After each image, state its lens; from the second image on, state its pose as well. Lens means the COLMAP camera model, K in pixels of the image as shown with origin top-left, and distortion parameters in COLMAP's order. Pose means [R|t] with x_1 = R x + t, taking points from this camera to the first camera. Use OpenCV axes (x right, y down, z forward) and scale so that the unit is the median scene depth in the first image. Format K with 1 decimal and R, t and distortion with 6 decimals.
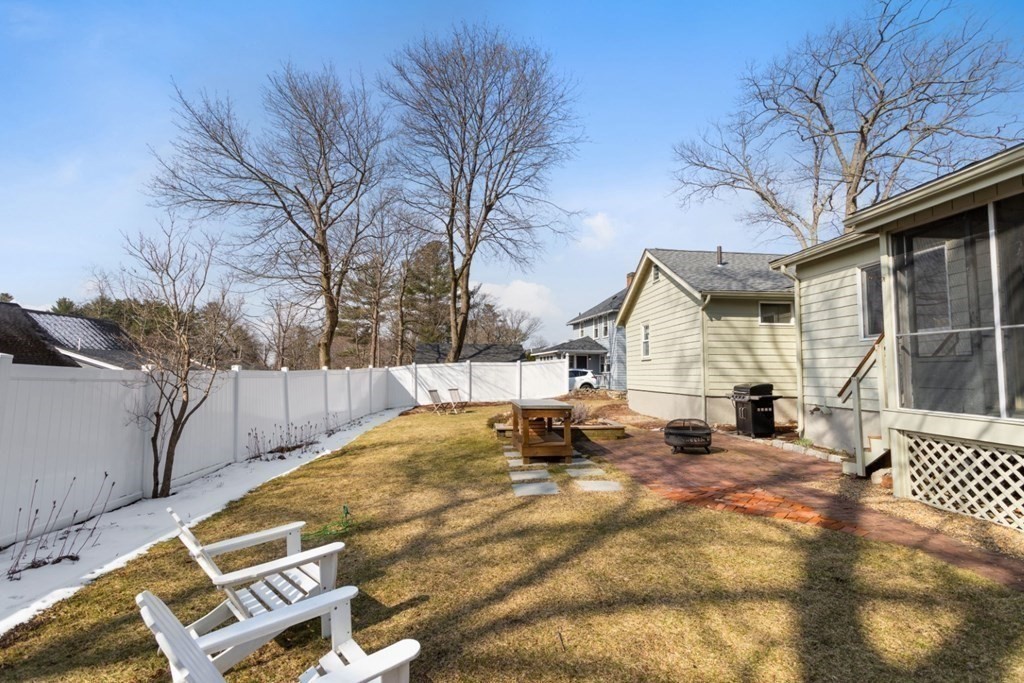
lens RADIAL K [[485.3, 0, 512.0], [0, 485.3, 340.2], [0, 0, 1]] dist [0.004967, 0.000592]
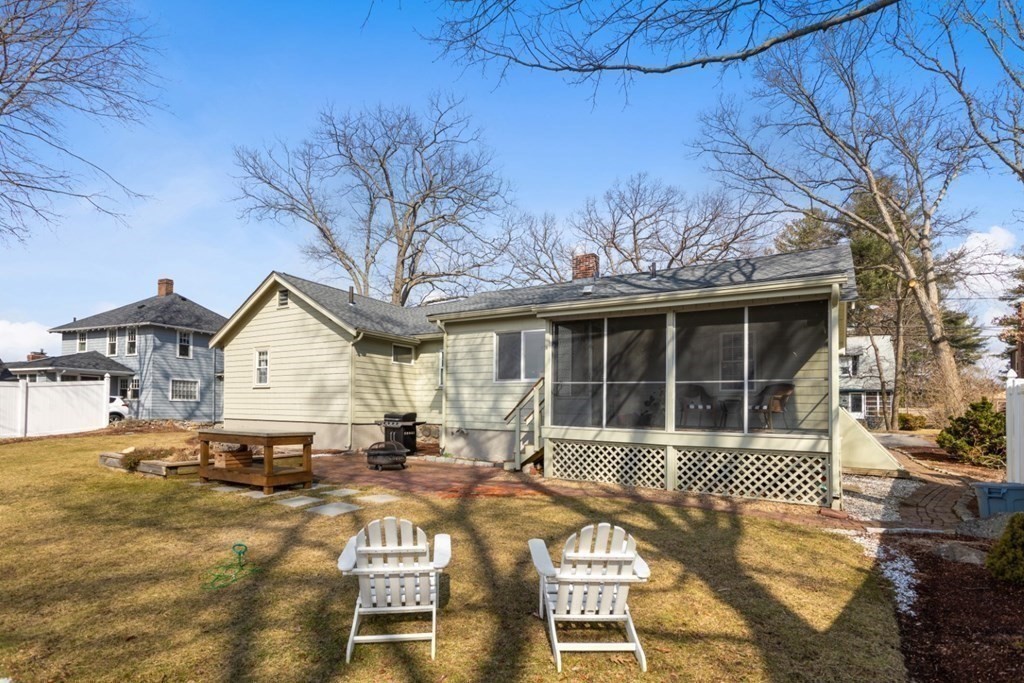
lens RADIAL K [[485.3, 0, 527.0], [0, 485.3, 407.3], [0, 0, 1]] dist [0.004967, 0.000592]
pose [[0.600986, 0.011819, 0.799172, -0.282614], [-0.071382, 0.996689, 0.038939, 0.007624], [-0.796066, -0.080448, 0.599840, 0.027293]]
